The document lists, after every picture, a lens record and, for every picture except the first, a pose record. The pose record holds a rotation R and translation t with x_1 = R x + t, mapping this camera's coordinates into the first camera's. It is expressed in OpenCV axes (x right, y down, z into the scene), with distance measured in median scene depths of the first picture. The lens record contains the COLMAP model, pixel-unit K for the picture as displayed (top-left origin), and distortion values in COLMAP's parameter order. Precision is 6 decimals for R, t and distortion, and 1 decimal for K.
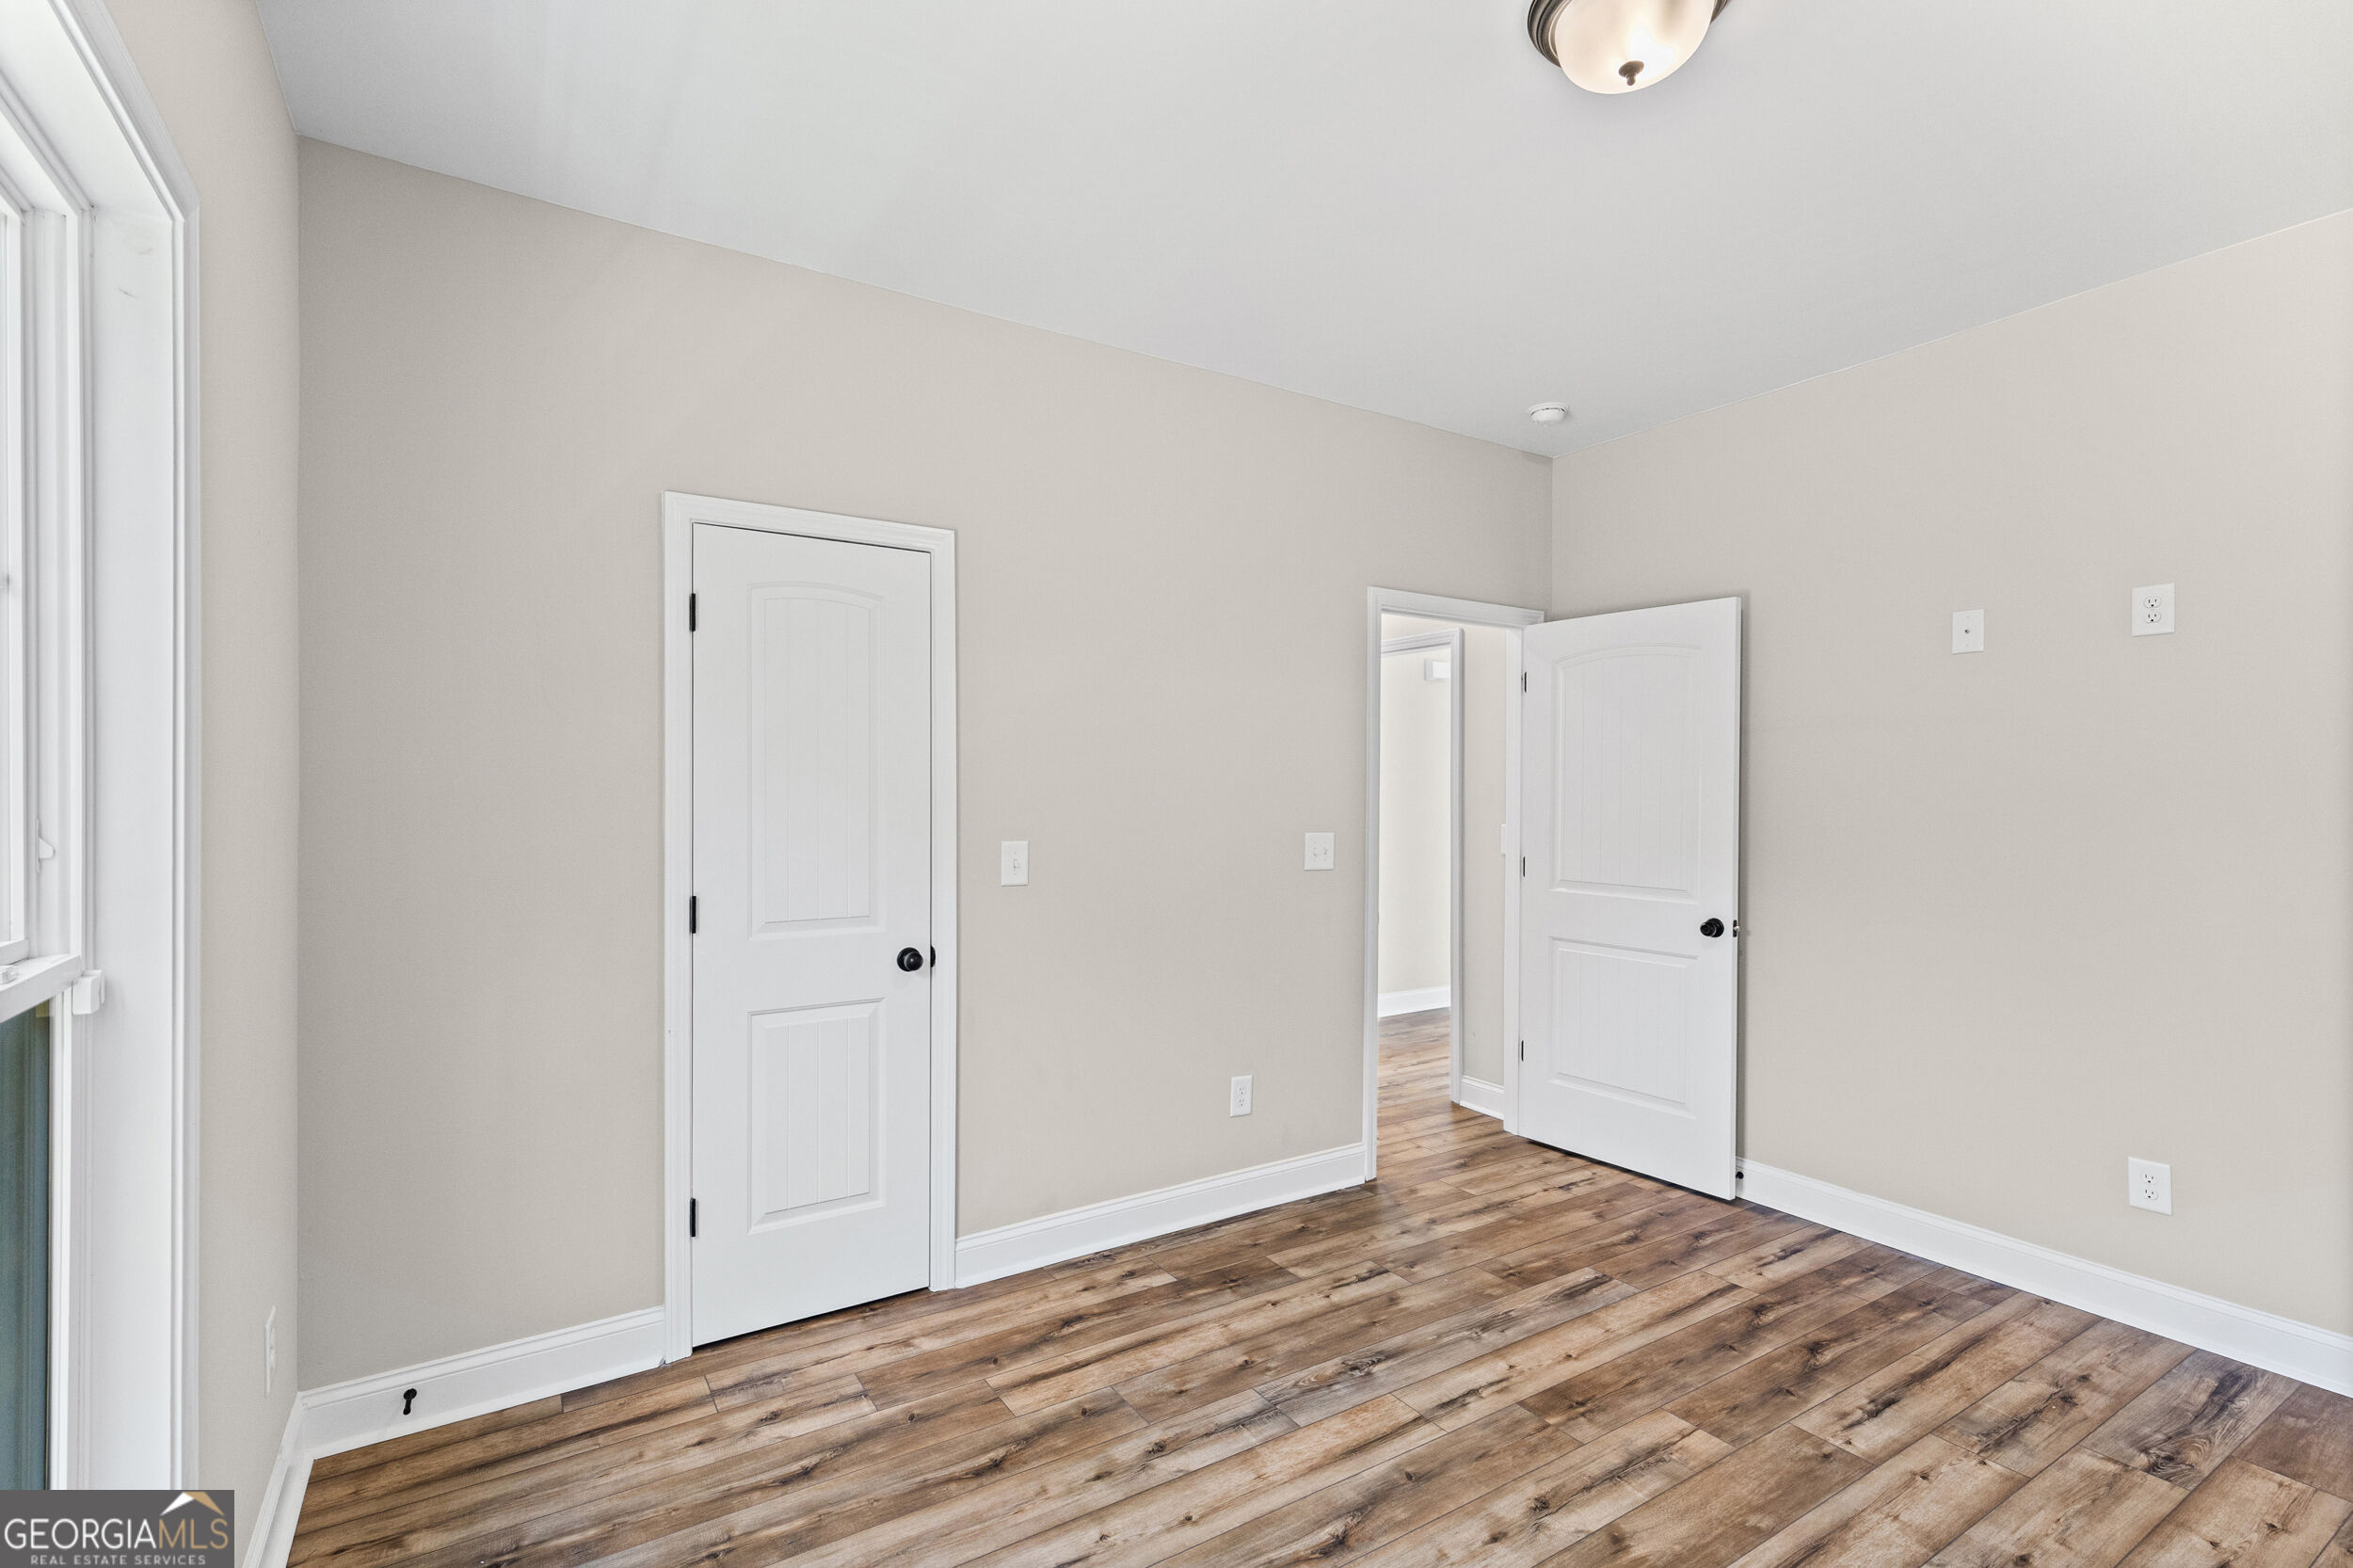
lens RADIAL K [[1073.7, 0, 1169.4], [0, 1073.7, 790.6], [0, 0, 1]] dist [0.011825, 0.000613]
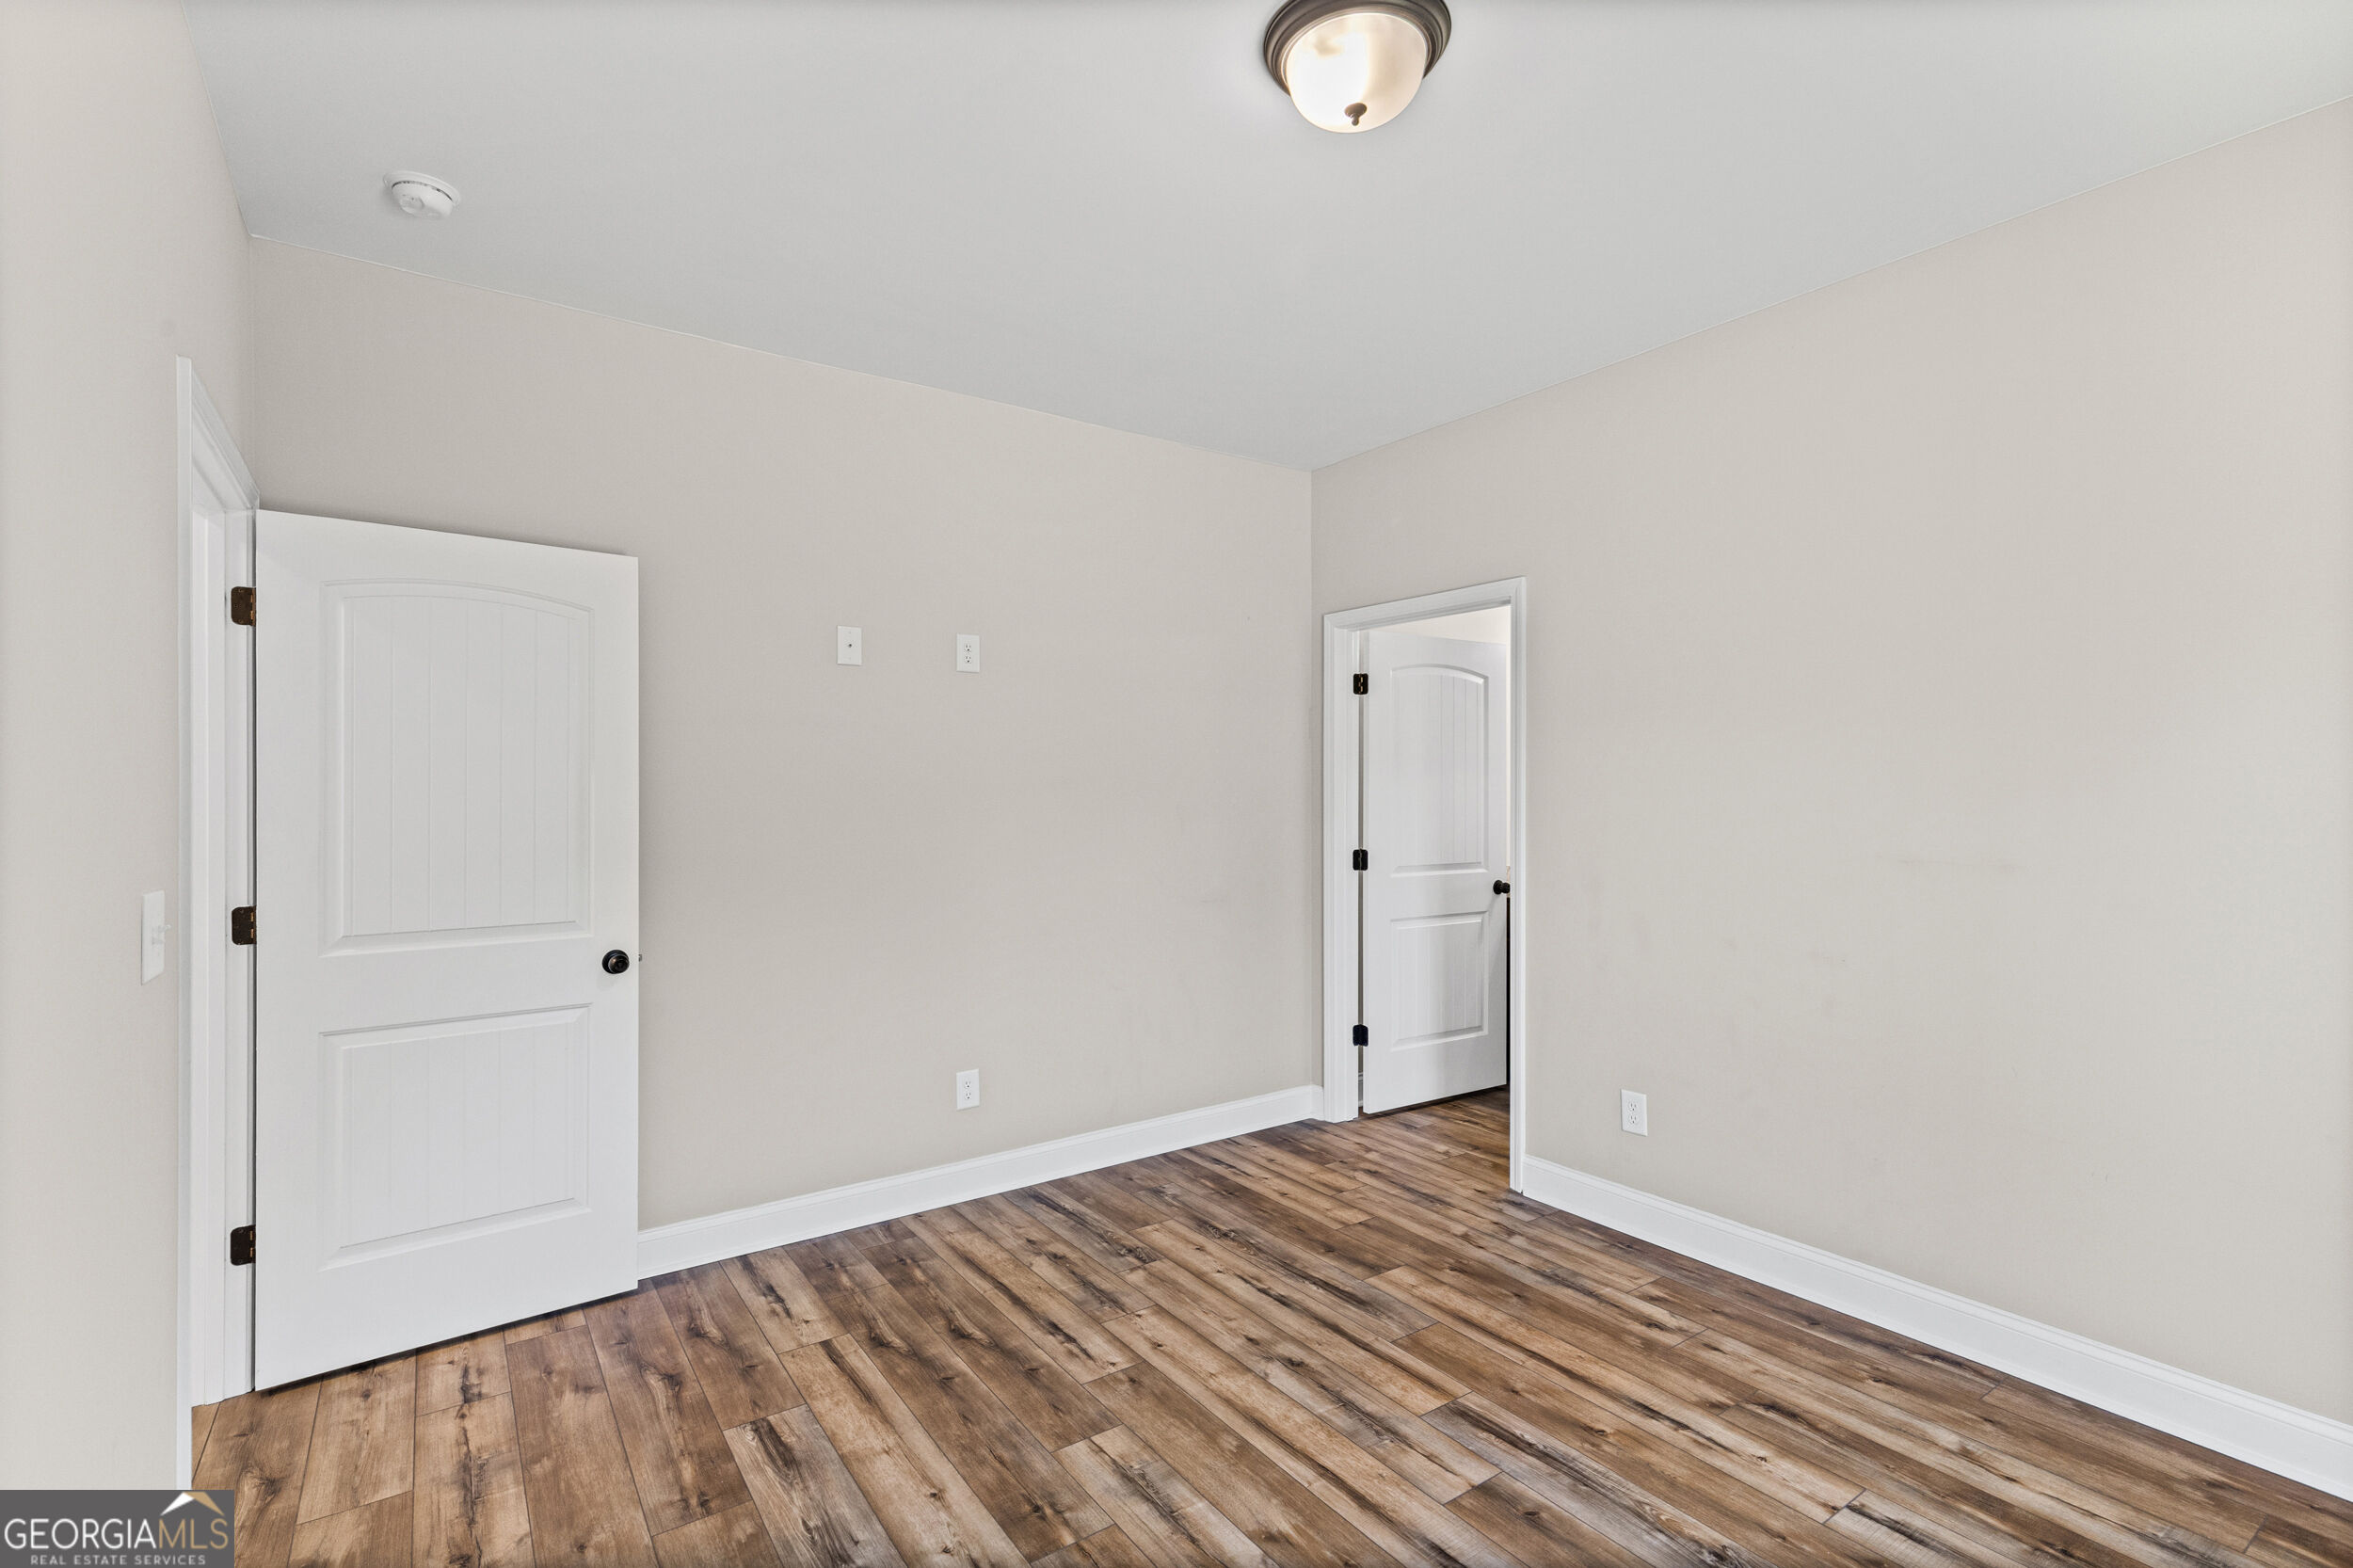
lens RADIAL K [[1073.7, 0, 1165.8], [0, 1073.7, 811.5], [0, 0, 1]] dist [0.011825, 0.000613]
pose [[-0.039487, -0.020355, 0.999013, -0.396718], [0.002112, 0.999789, 0.020454, -0.001208], [-0.999218, 0.002918, -0.039436, 0.793009]]
